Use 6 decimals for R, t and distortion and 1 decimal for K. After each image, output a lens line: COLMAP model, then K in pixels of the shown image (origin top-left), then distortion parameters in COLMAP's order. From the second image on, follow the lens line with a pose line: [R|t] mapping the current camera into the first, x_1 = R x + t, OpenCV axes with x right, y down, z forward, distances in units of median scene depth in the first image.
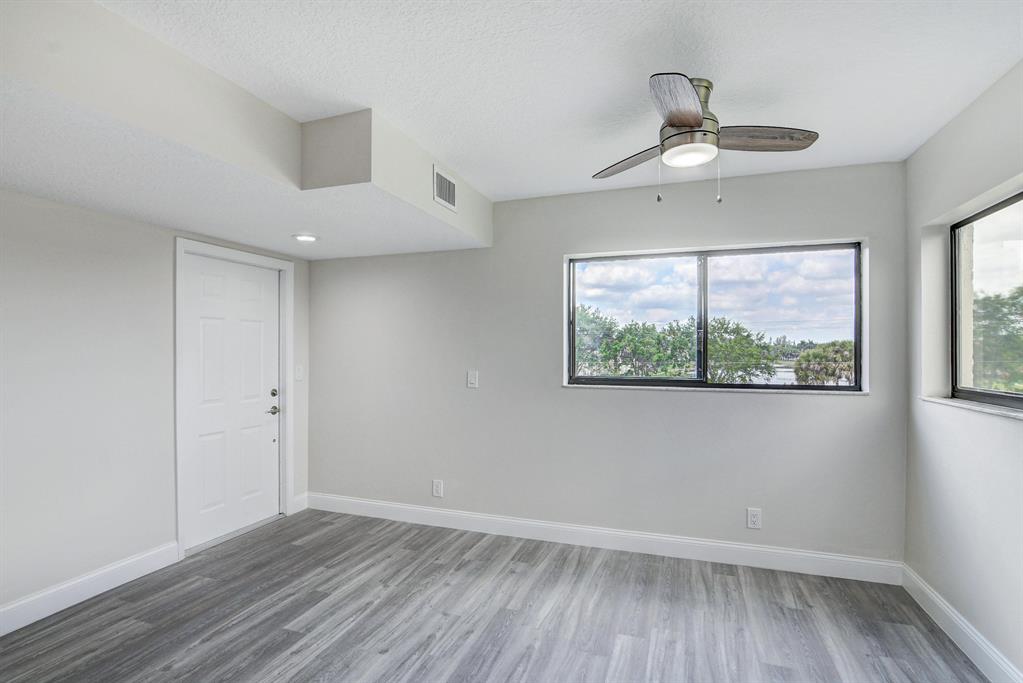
lens RADIAL K [[497.0, 0, 510.5], [0, 497.0, 350.9], [0, 0, 1]] dist [-0.019406, 0.000855]
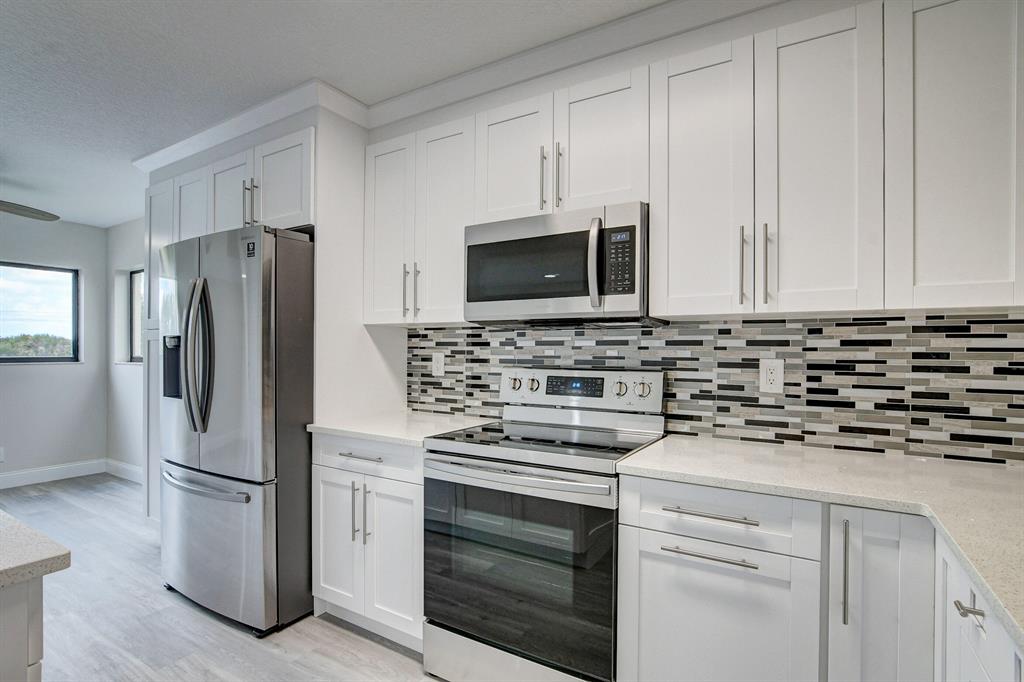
lens RADIAL K [[497.4, 0, 511.0], [0, 497.4, 350.4], [0, 0, 1]] dist [-0.019406, 0.000855]
pose [[0.203790, -0.003407, 0.979009, -0.617947], [-0.003569, 0.999985, 0.004223, 0.034725], [-0.979008, -0.004355, 0.203775, -0.775112]]
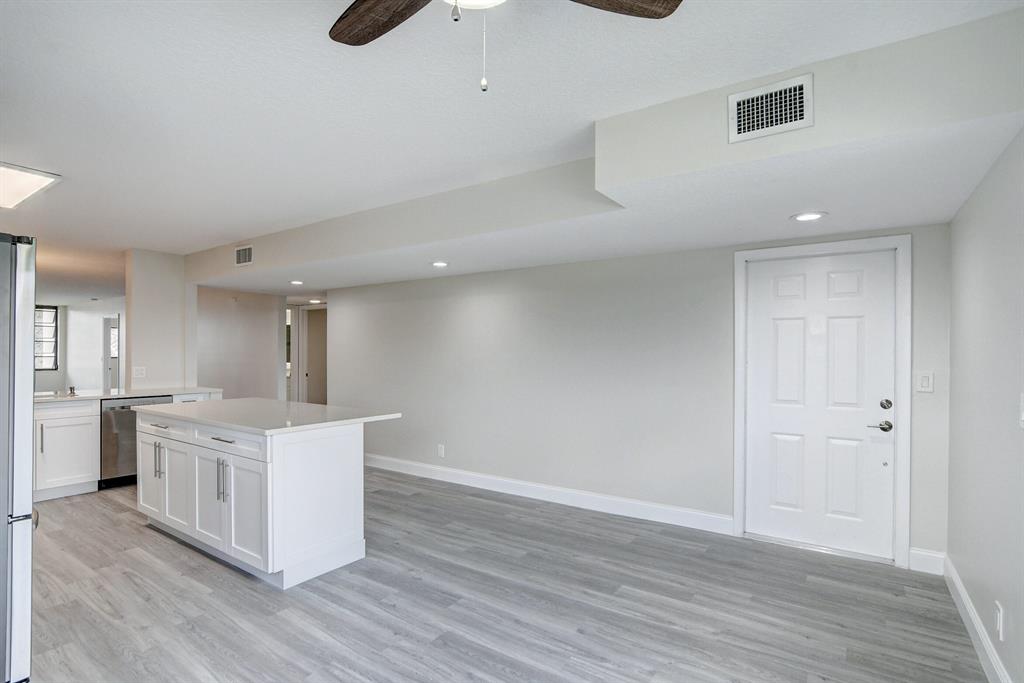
lens RADIAL K [[503.9, 0, 507.2], [0, 503.9, 351.9], [0, 0, 1]] dist [-0.030620, 0.011248]
pose [[-0.258814, -0.003840, -0.965919, 0.653702], [-0.005816, 0.999980, -0.002417, 0.007667], [0.965910, 0.004992, -0.258831, 0.885429]]
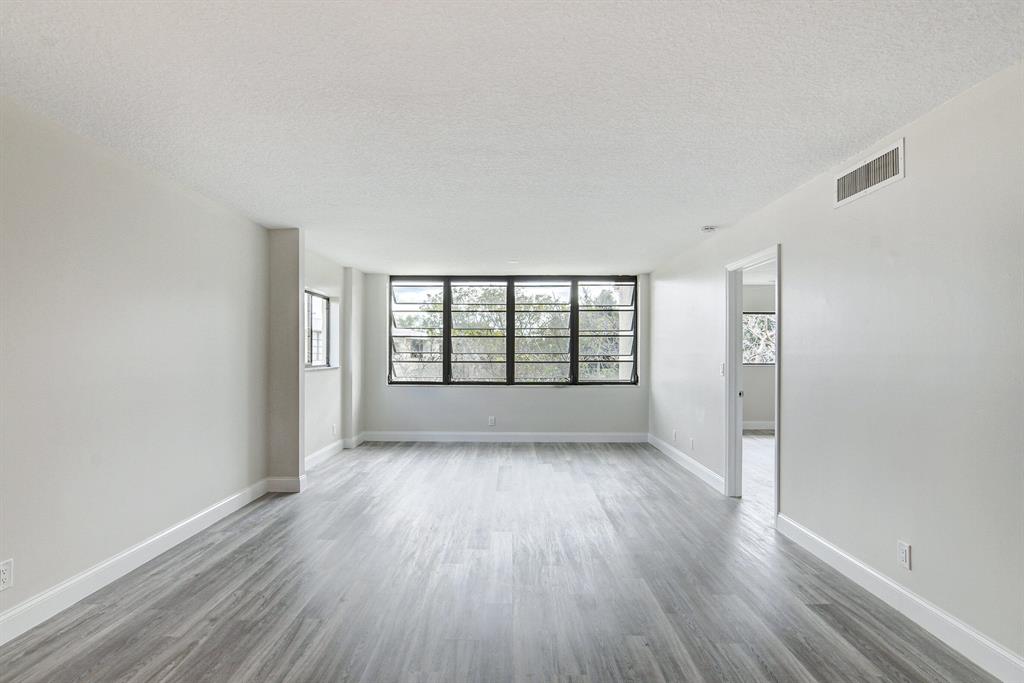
lens RADIAL K [[507.2, 0, 505.2], [0, 507.2, 353.5], [0, 0, 1]] dist [-0.013208, 0.000639]
pose [[-0.945241, -0.004624, -0.326339, -1.067746], [-0.005959, 0.999977, 0.003092, 0.017183], [0.326318, 0.004867, -0.945248, -1.871540]]
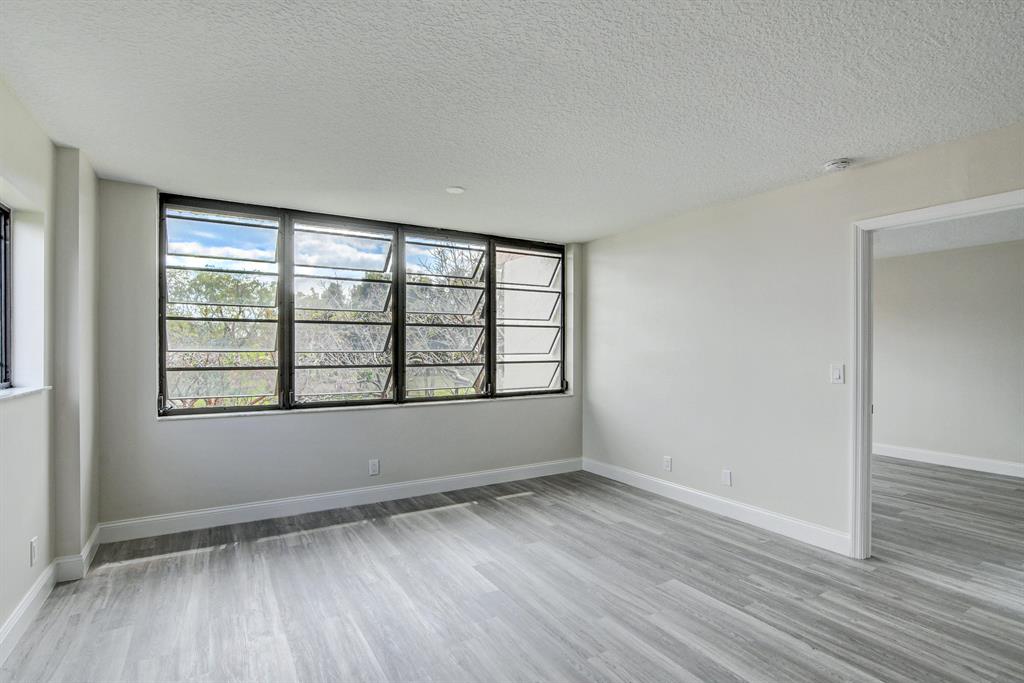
lens RADIAL K [[503.9, 0, 507.2], [0, 503.9, 351.9], [0, 0, 1]] dist [-0.030620, 0.011248]
pose [[-0.631997, 0.000741, -0.774970, -0.935405], [-0.004310, 0.999981, 0.004471, 0.017009], [0.774959, 0.006165, -0.631982, -3.103715]]
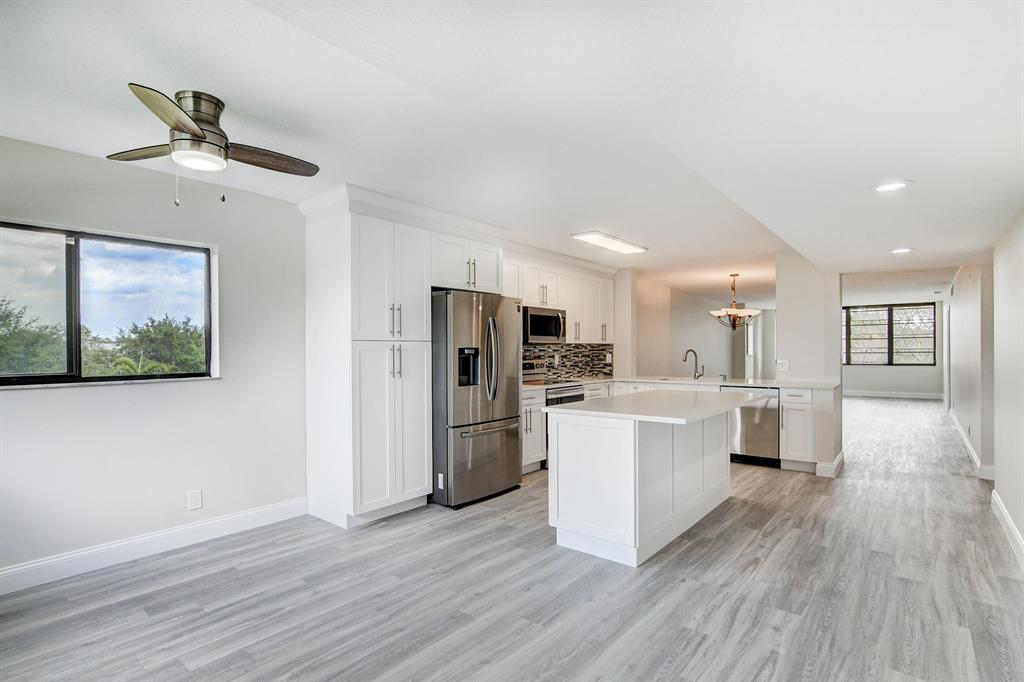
lens RADIAL K [[503.9, 0, 507.2], [0, 503.9, 351.4], [0, 0, 1]] dist [-0.030620, 0.011248]
pose [[-0.939615, 0.002070, 0.342228, -0.494085], [0.003935, 0.999981, 0.004755, 0.018861], [-0.342212, 0.005814, -0.939605, 1.357153]]
